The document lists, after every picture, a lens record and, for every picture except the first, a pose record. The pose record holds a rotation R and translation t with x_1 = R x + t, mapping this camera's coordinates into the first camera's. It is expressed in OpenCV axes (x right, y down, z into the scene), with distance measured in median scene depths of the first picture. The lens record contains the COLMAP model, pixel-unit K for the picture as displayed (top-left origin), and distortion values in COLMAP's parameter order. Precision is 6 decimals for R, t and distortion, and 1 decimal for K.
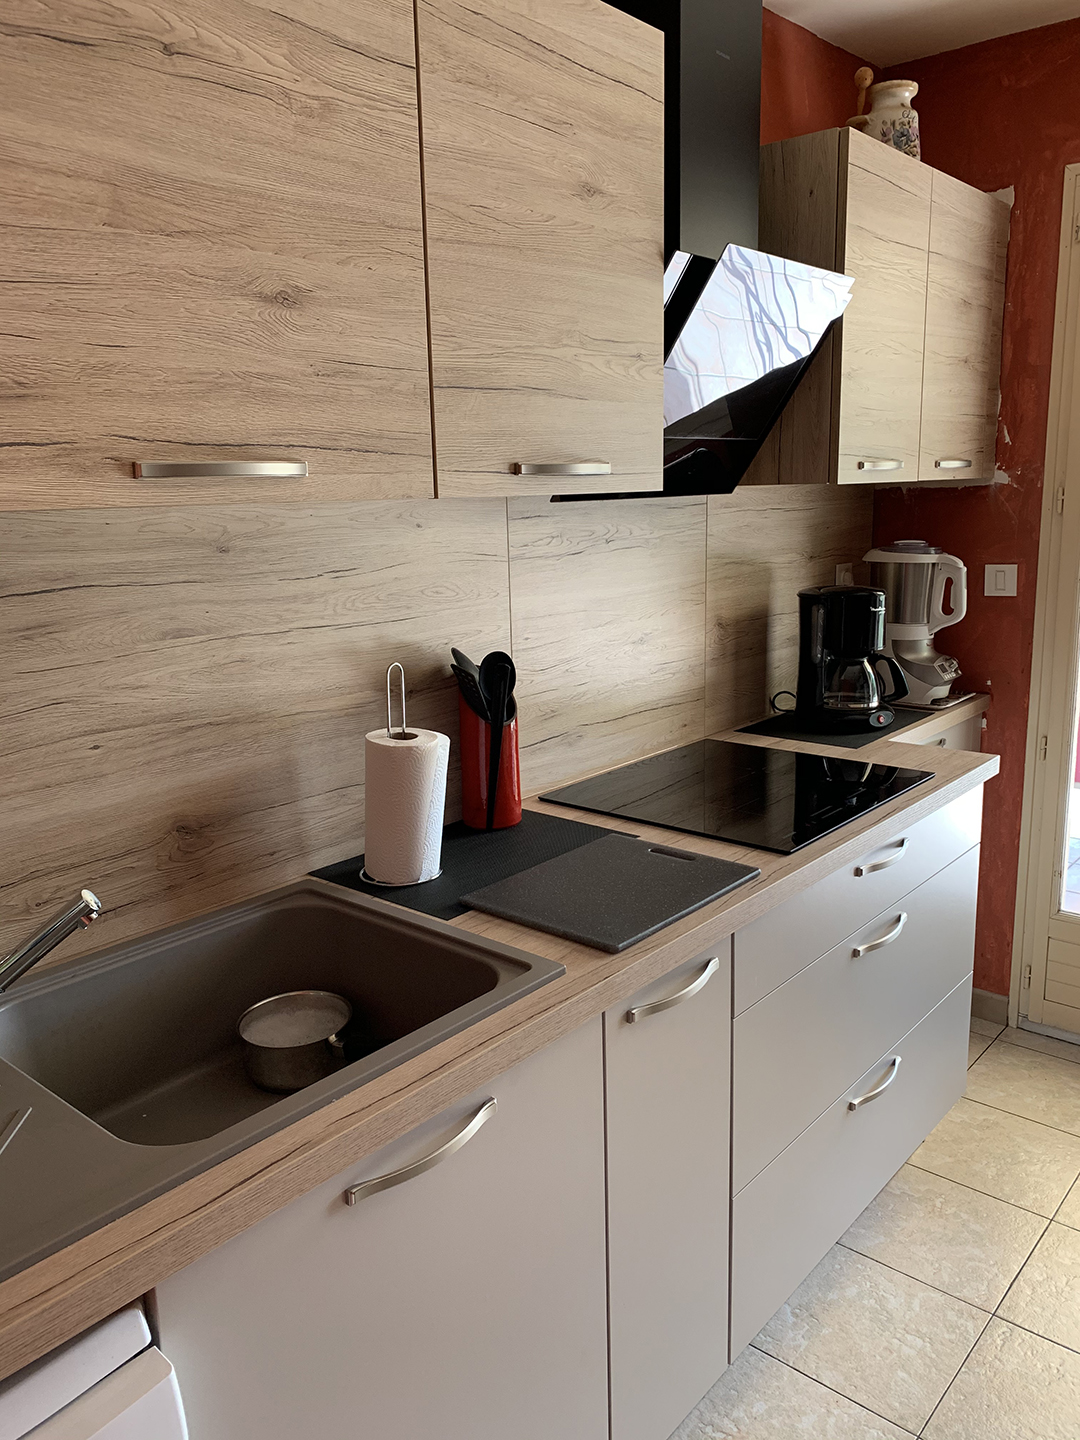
lens RADIAL K [[1098.7, 0, 540.0], [0, 1098.7, 720.0], [0, 0, 1]] dist [0.039675, -0.002157]
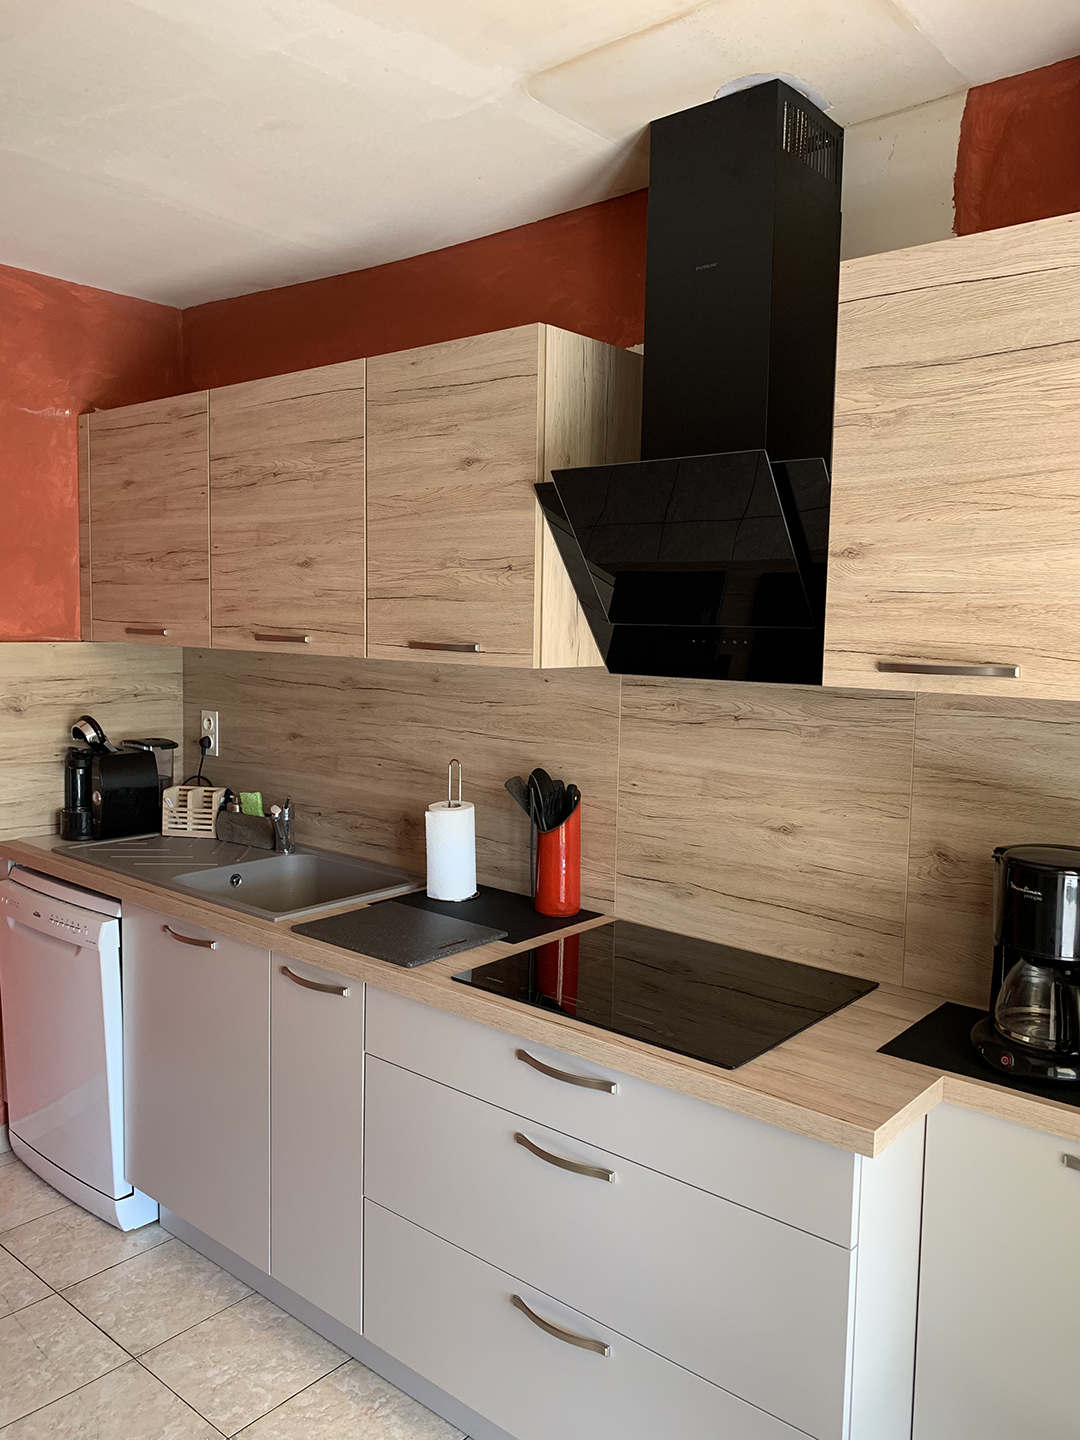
lens RADIAL K [[1098.6, 0, 540.0], [0, 1098.6, 720.0], [0, 0, 1]] dist [0.234918, -0.001389]
pose [[0.000615, 0.118114, -0.993000, 1.638548], [-0.225112, 0.967529, 0.114945, -0.360221], [0.974333, 0.223466, 0.027184, 1.198119]]
